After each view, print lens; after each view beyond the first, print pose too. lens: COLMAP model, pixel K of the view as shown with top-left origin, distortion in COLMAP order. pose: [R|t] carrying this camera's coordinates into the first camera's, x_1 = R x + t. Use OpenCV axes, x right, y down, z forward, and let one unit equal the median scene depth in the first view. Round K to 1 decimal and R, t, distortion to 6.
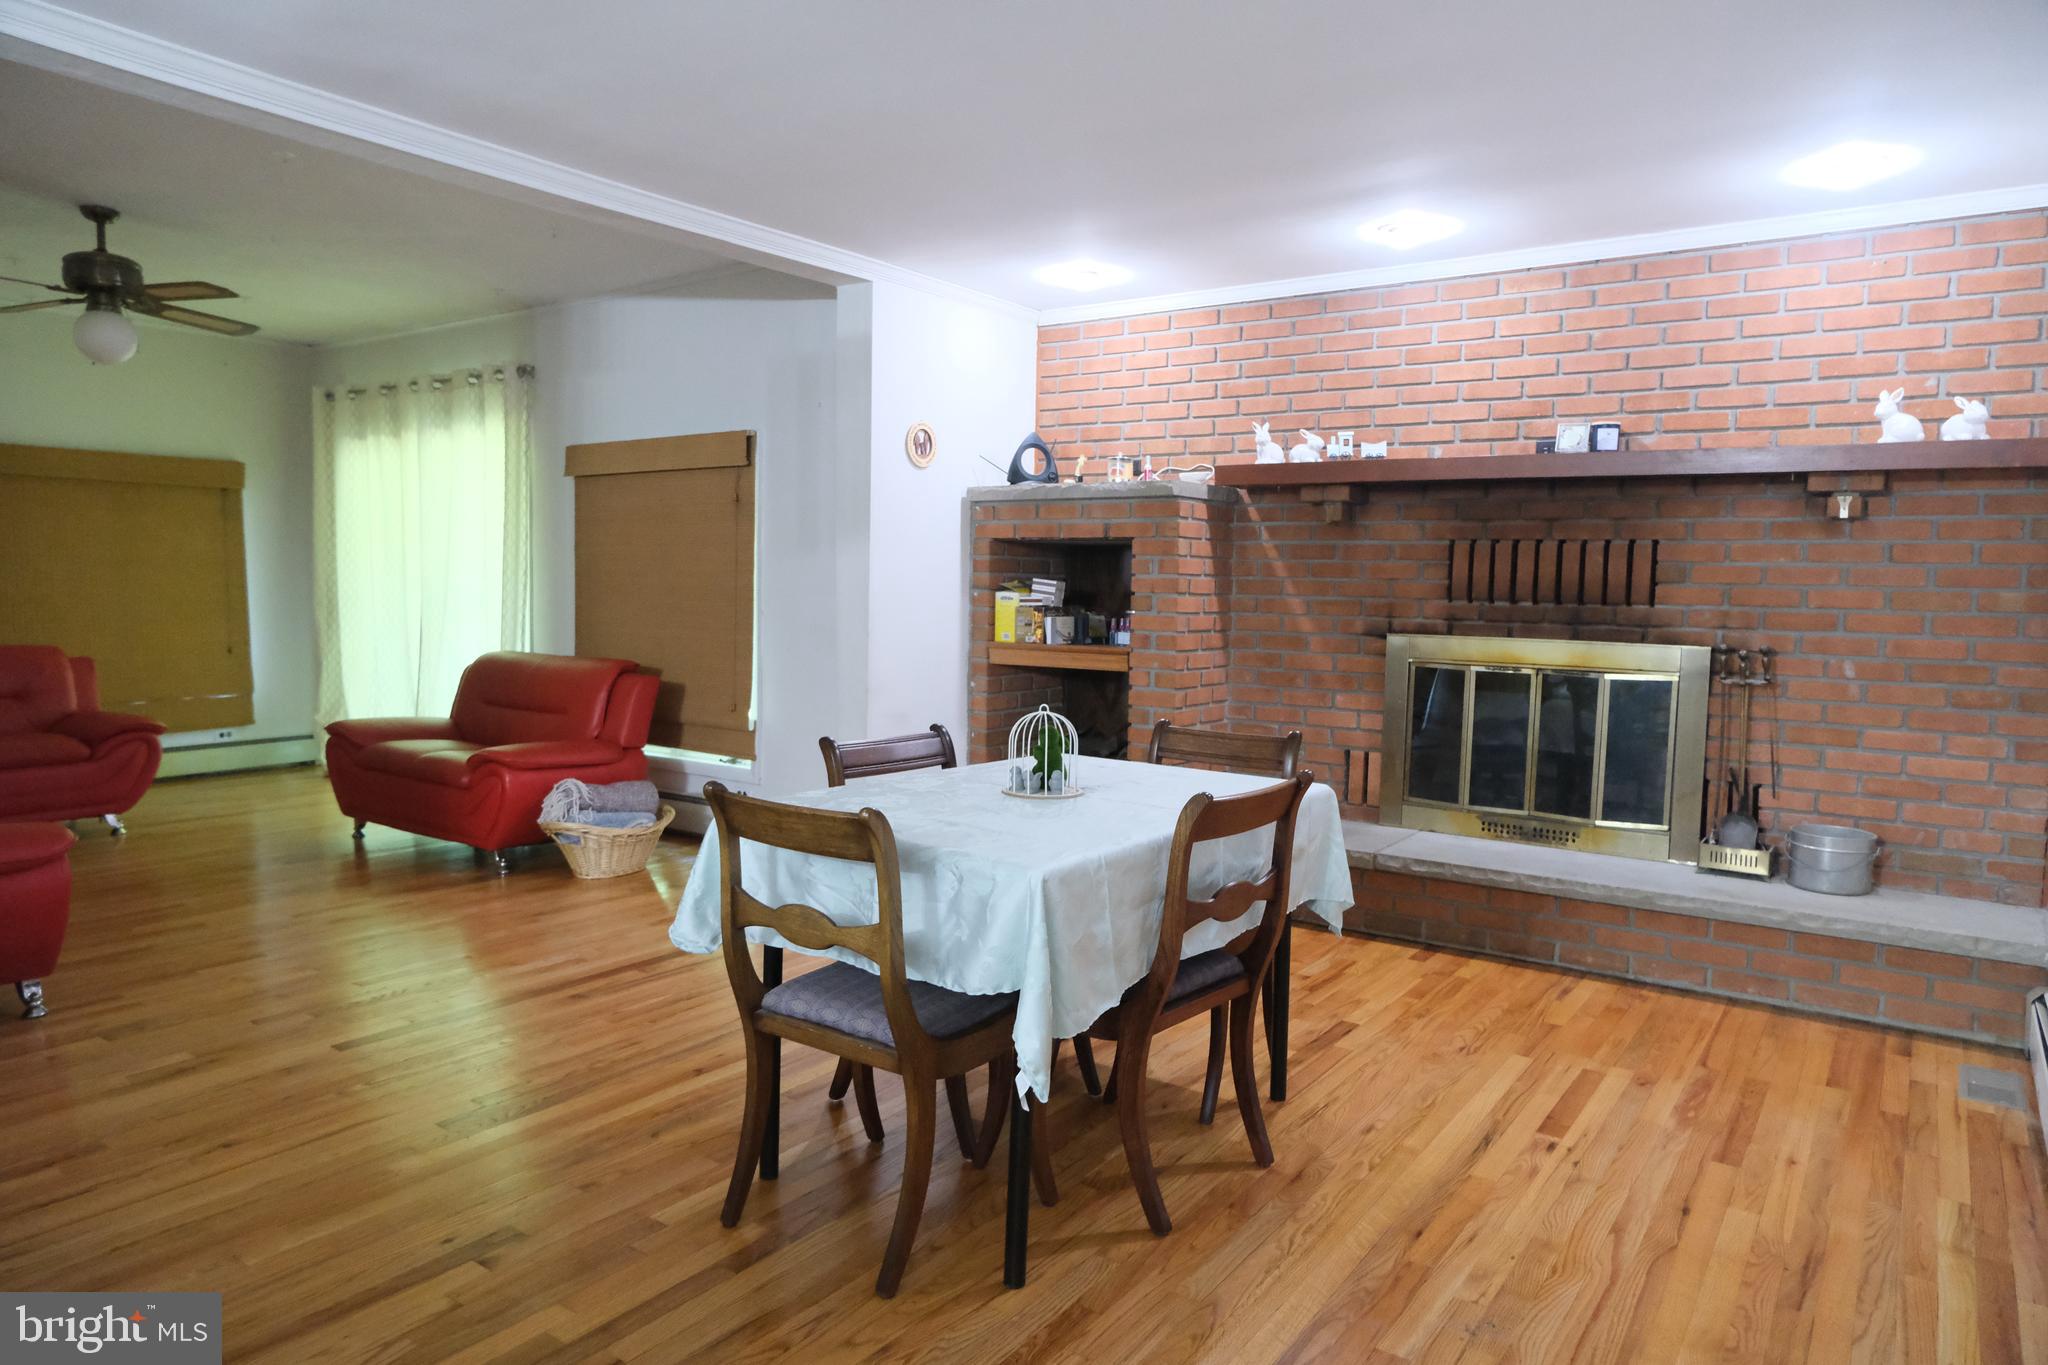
lens RADIAL K [[1302.6, 0, 1038.4], [0, 1302.6, 682.7], [0, 0, 1]] dist [-0.018096, 0.017216]
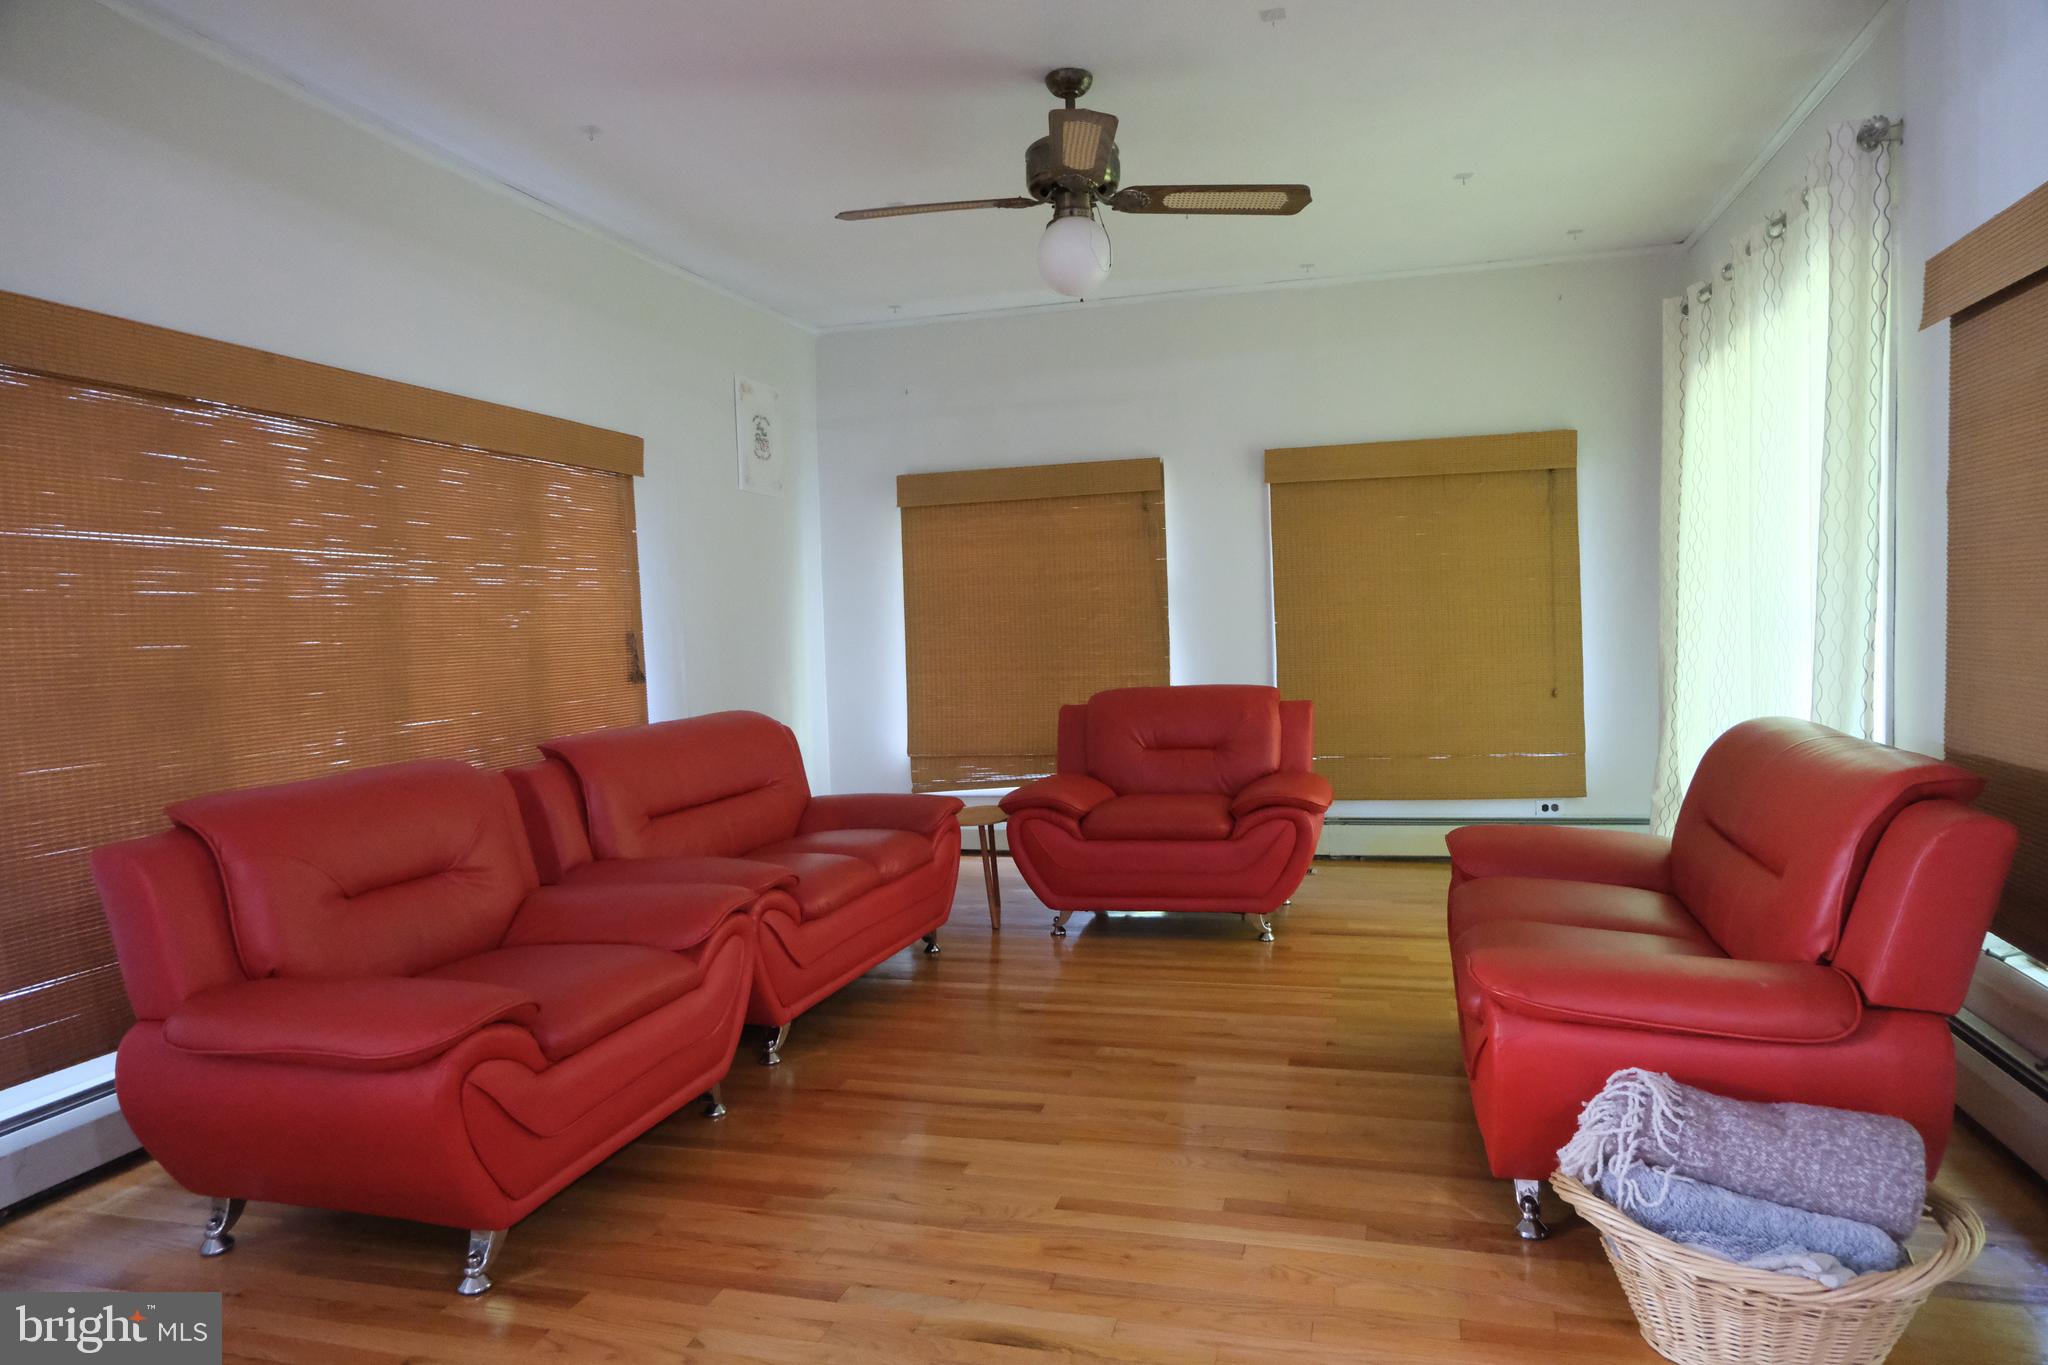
lens RADIAL K [[1302.6, 0, 1019.9], [0, 1302.6, 677.0], [0, 0, 1]] dist [-0.018096, 0.017216]
pose [[0.336909, 0.017443, -0.941376, -0.060427], [-0.037095, 0.999298, 0.005240, -0.038815], [0.940806, 0.033155, 0.337319, 0.693052]]
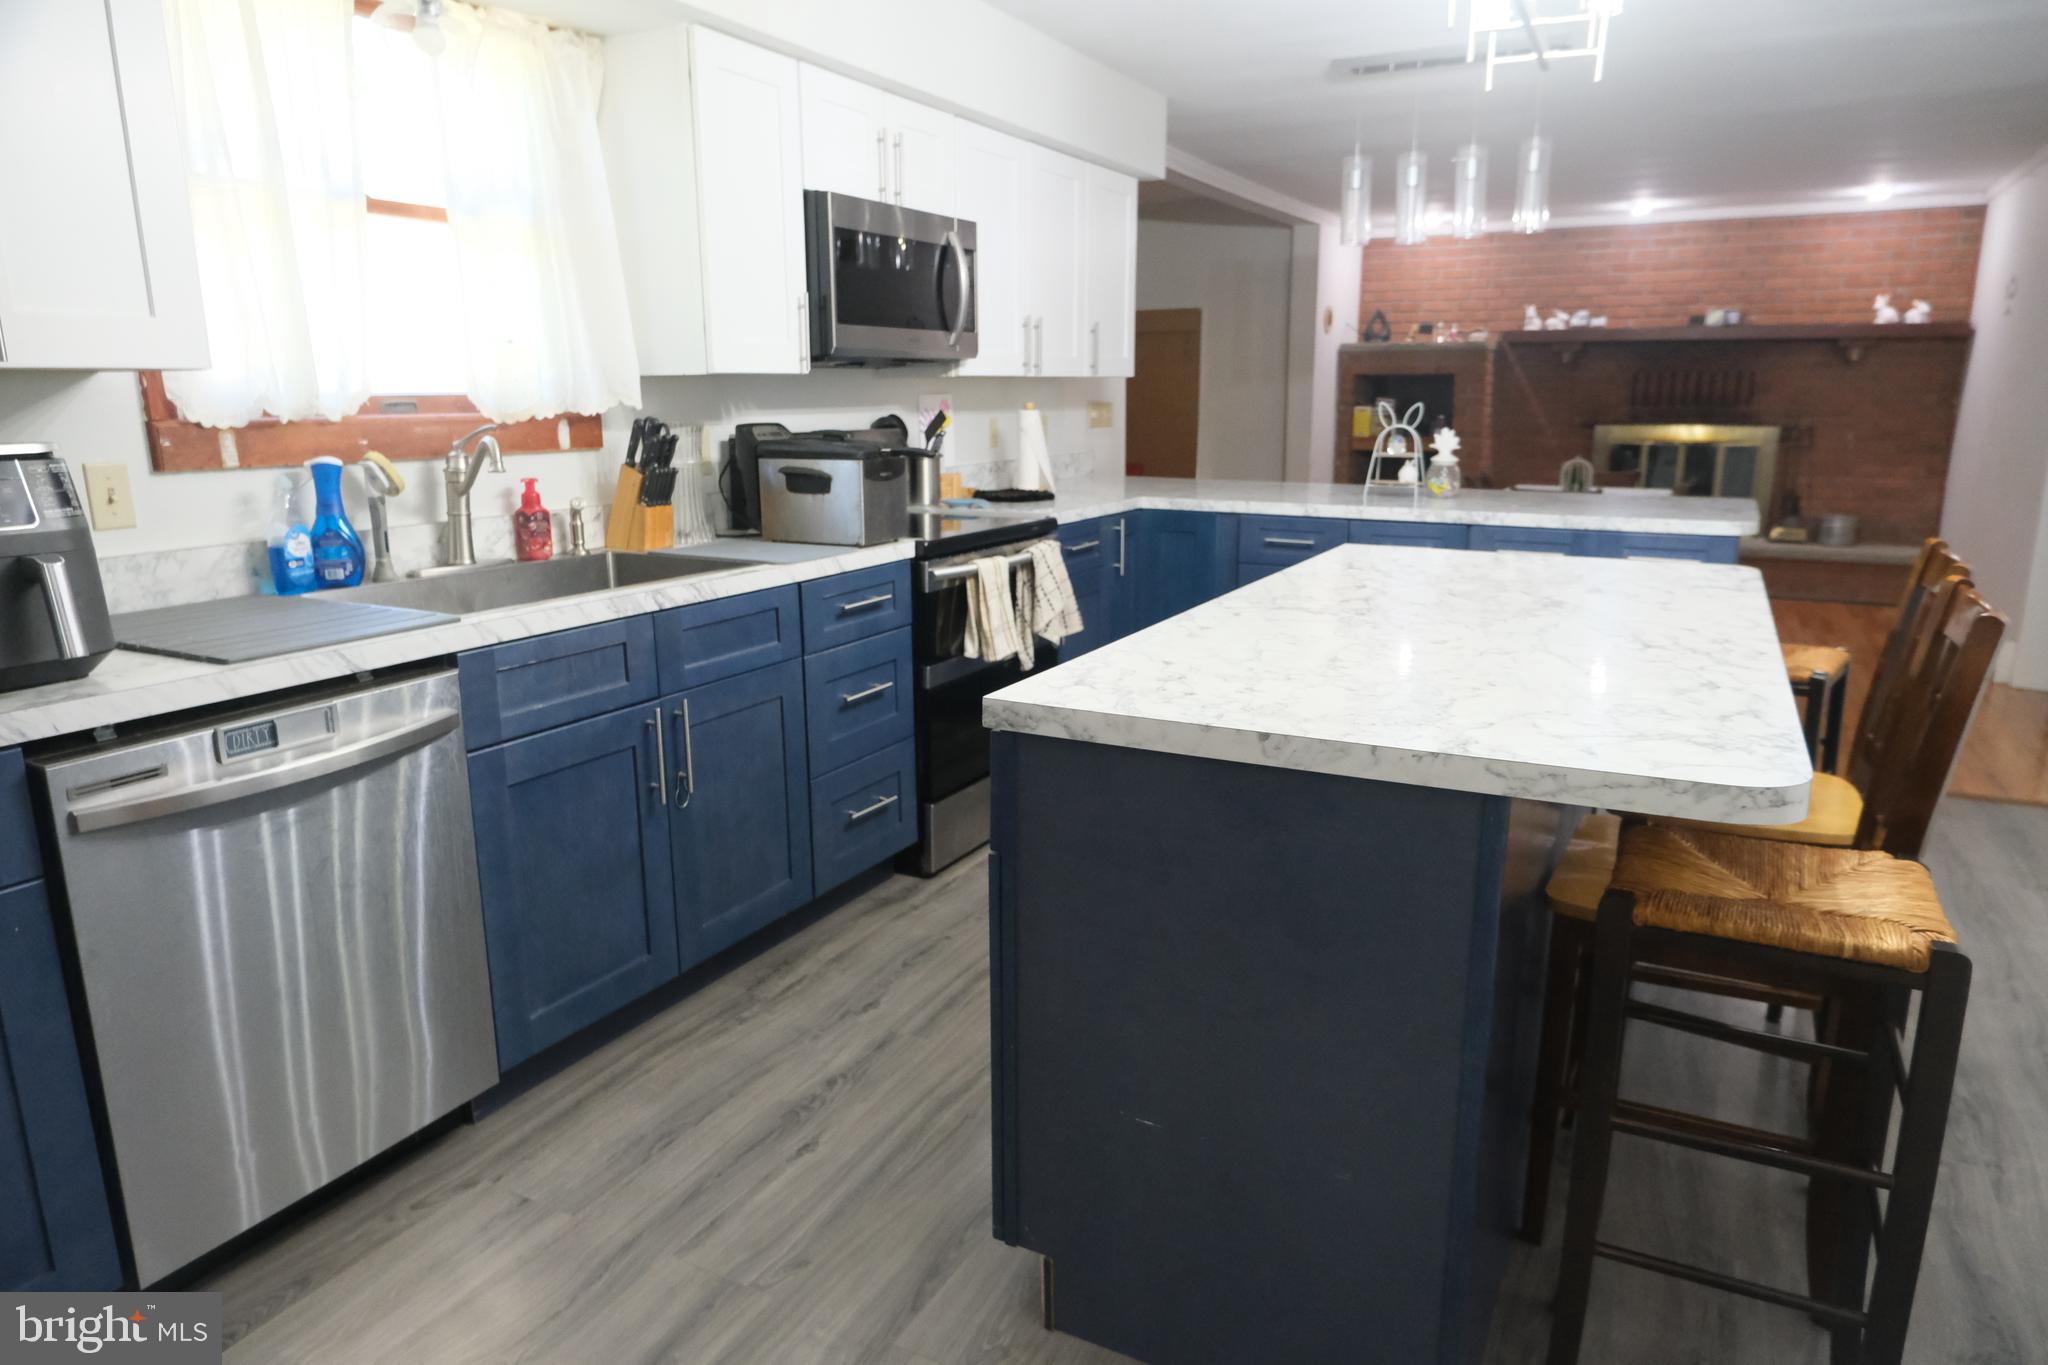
lens RADIAL K [[1302.6, 0, 1029.5], [0, 1302.6, 701.7], [0, 0, 1]] dist [-0.018096, 0.017216]
pose [[0.990055, -0.053711, 0.130027, -0.727854], [0.032741, 0.986841, 0.158344, 0.028386], [-0.136821, -0.152512, 0.978785, -0.681282]]
